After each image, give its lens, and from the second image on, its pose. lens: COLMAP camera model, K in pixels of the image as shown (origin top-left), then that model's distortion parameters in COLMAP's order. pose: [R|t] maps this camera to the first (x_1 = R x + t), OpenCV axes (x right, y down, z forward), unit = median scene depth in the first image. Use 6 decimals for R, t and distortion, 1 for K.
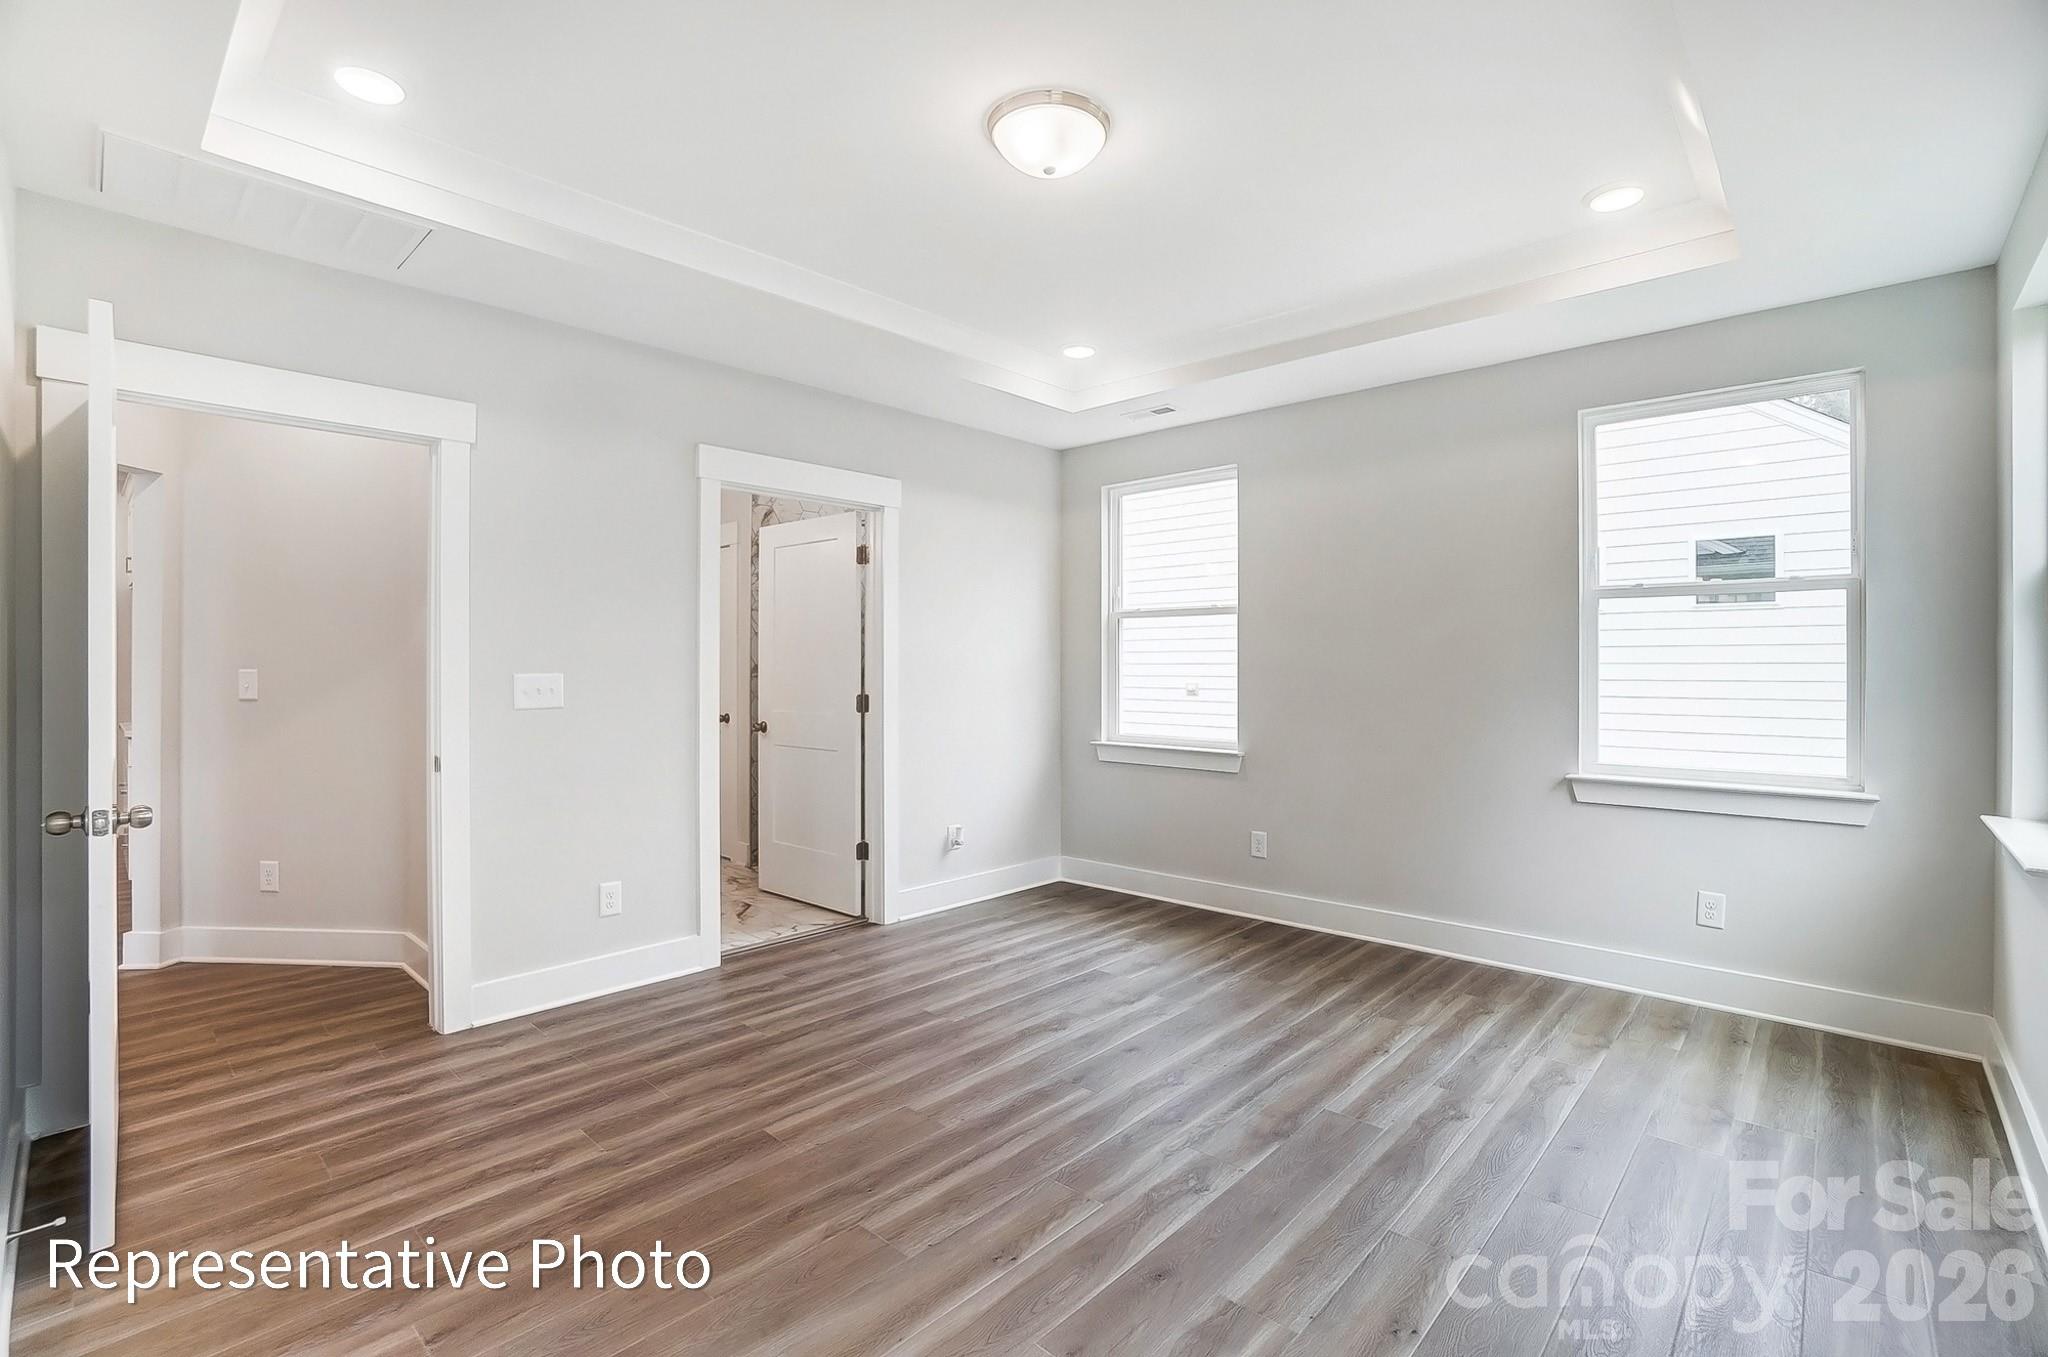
lens RADIAL K [[930.5, 0, 1036.9], [0, 930.5, 688.7], [0, 0, 1]] dist [-0.061983, 0.021885]
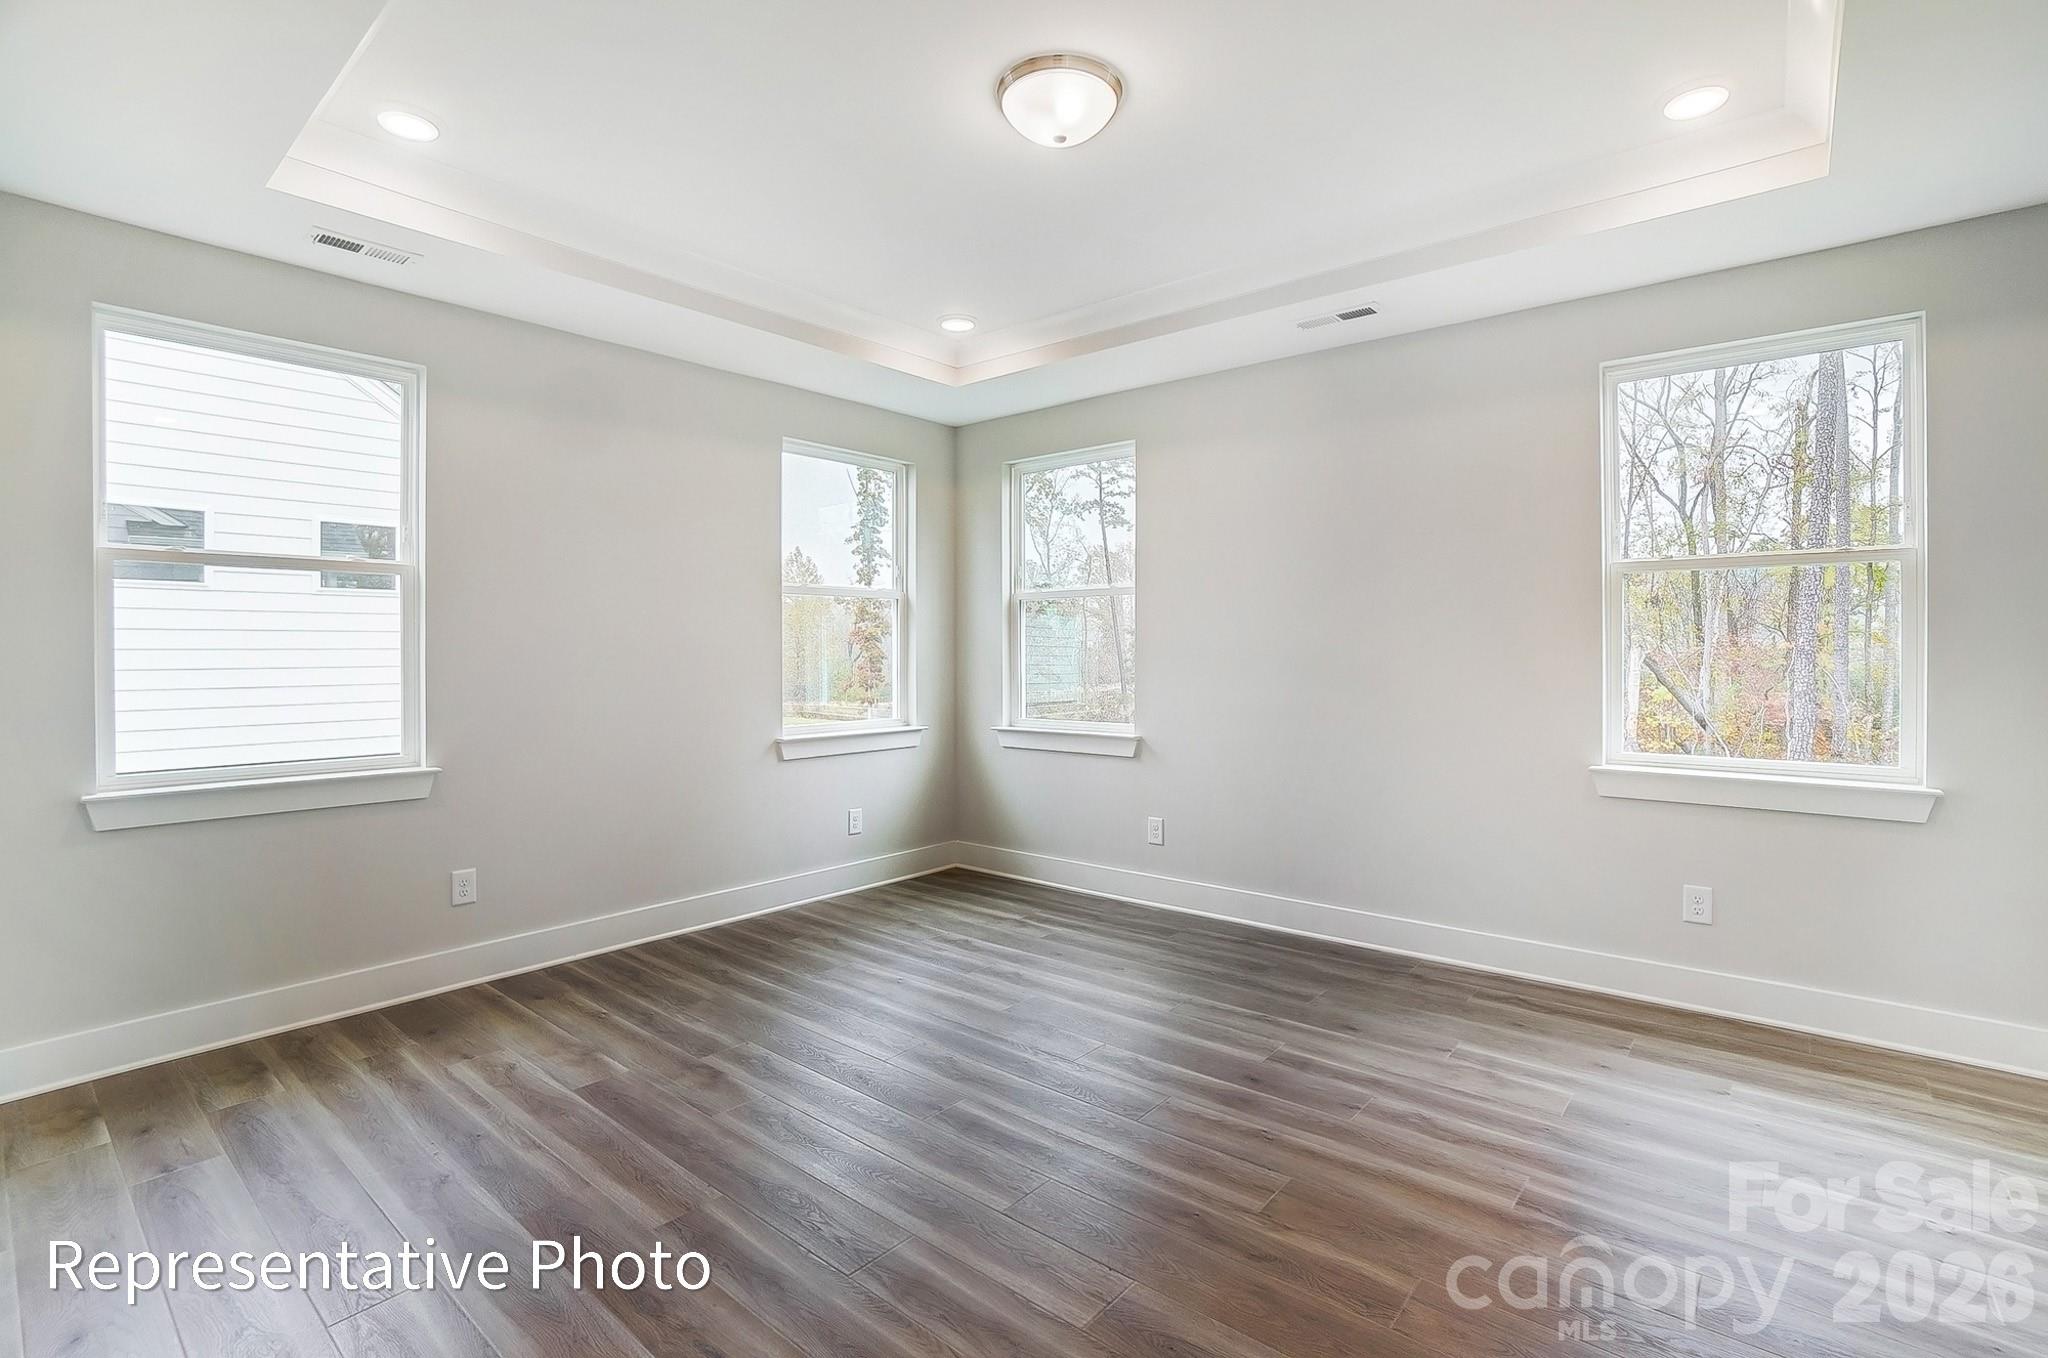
lens RADIAL K [[930.5, 0, 1036.9], [0, 930.5, 689.2], [0, 0, 1]] dist [-0.061983, 0.021885]
pose [[-0.041731, -0.042088, 0.998242, -0.726653], [0.025288, 0.998748, 0.043166, -0.016623], [-0.998809, 0.027045, -0.040615, 0.802338]]
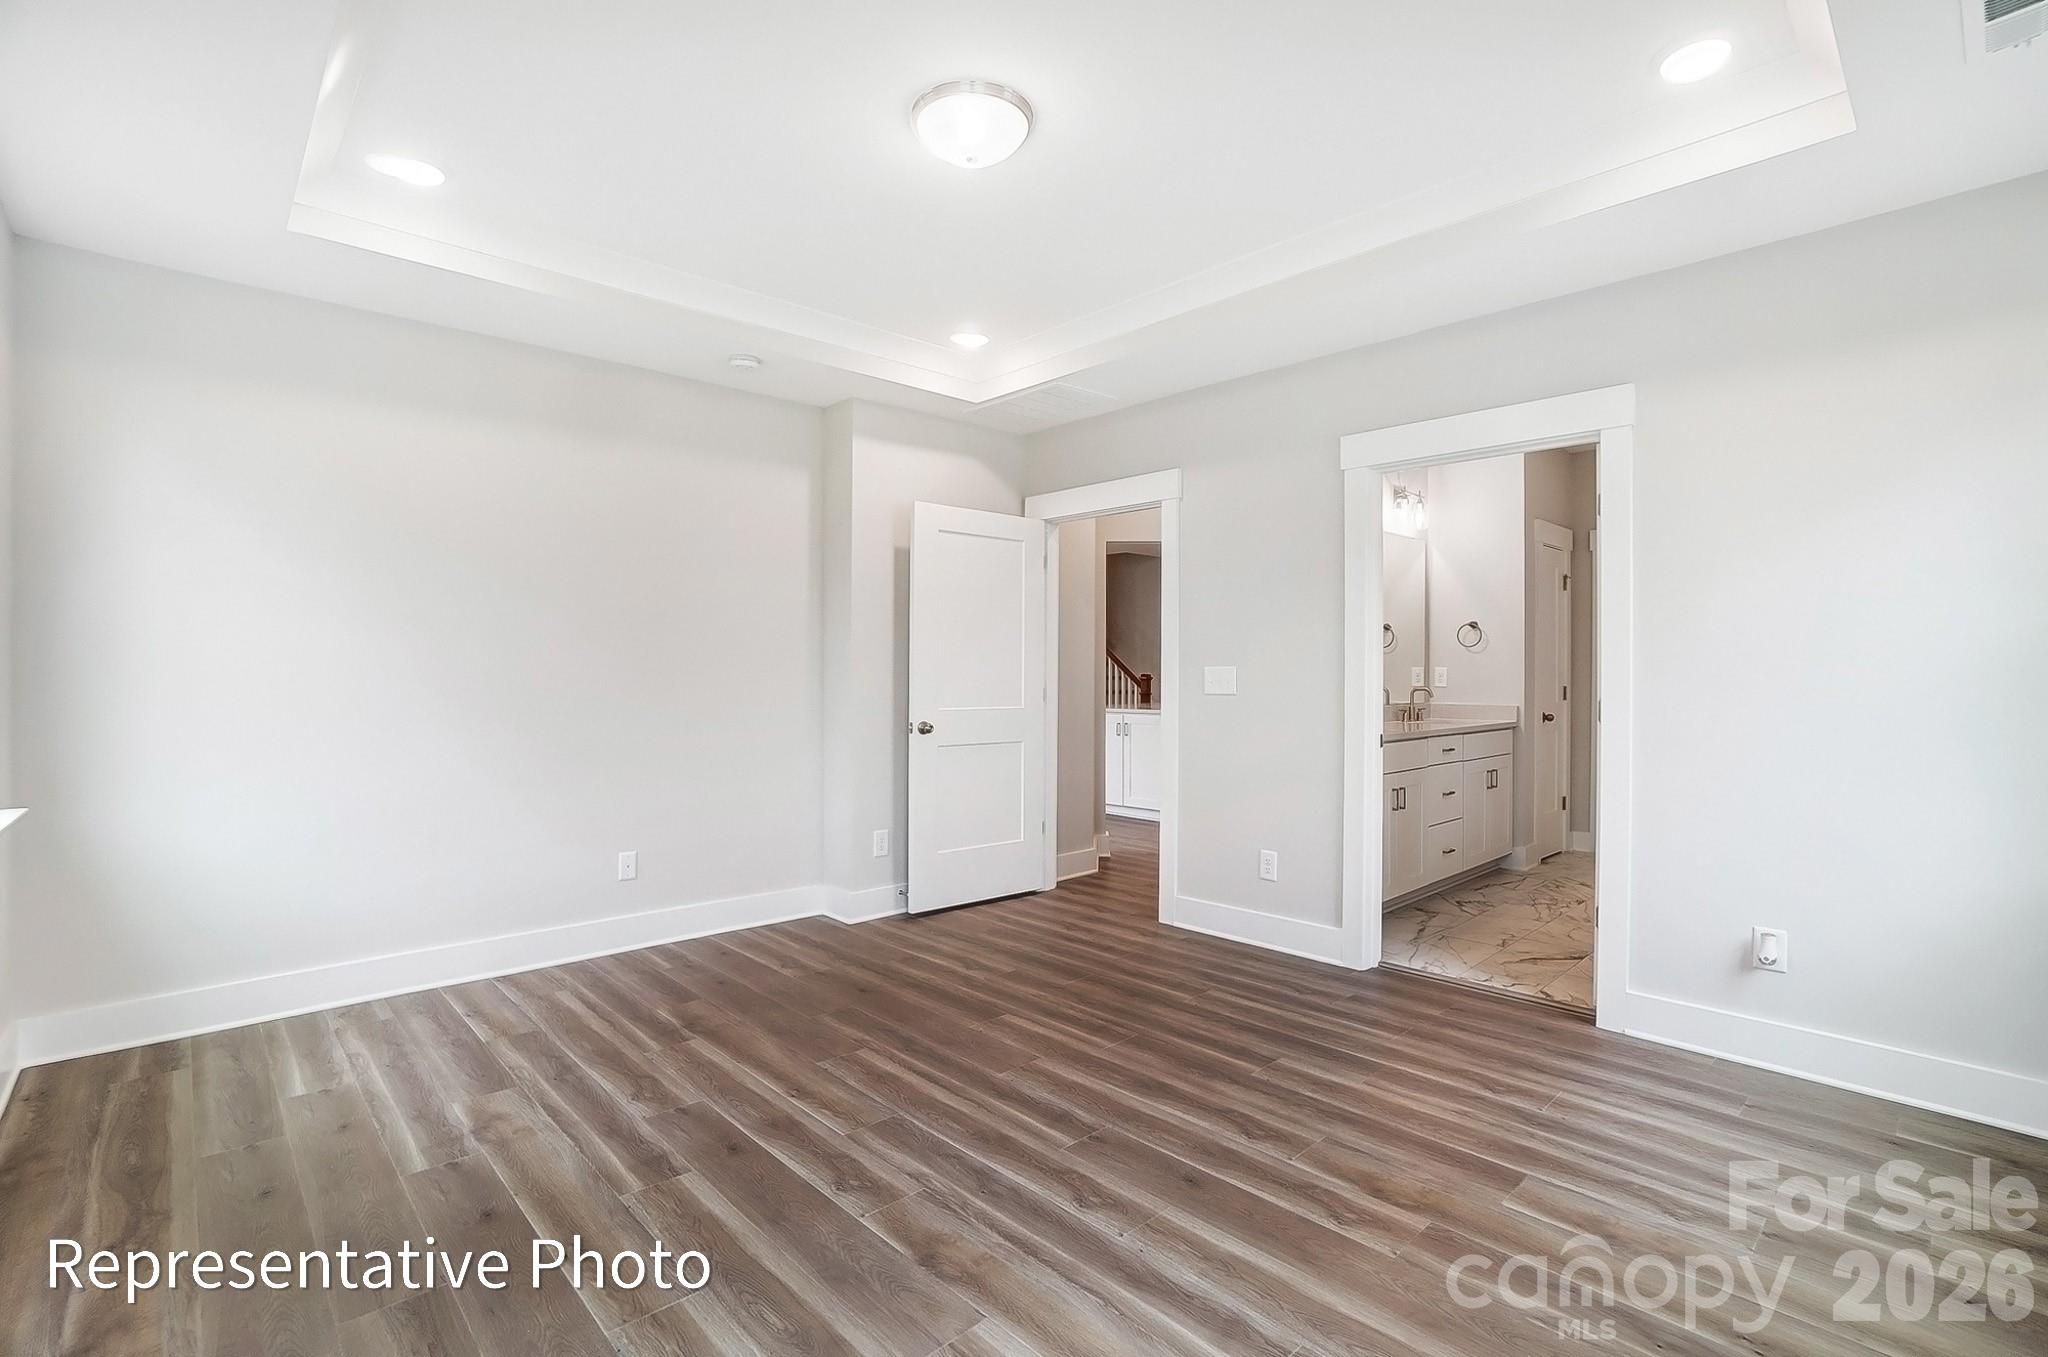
lens RADIAL K [[930.5, 0, 1036.9], [0, 930.5, 688.7], [0, 0, 1]] dist [-0.061983, 0.021885]
pose [[-0.076172, 0.013322, -0.997006, 0.769369], [-0.026600, 0.999528, 0.015388, -0.002222], [0.996740, 0.027692, -0.075782, 0.864486]]
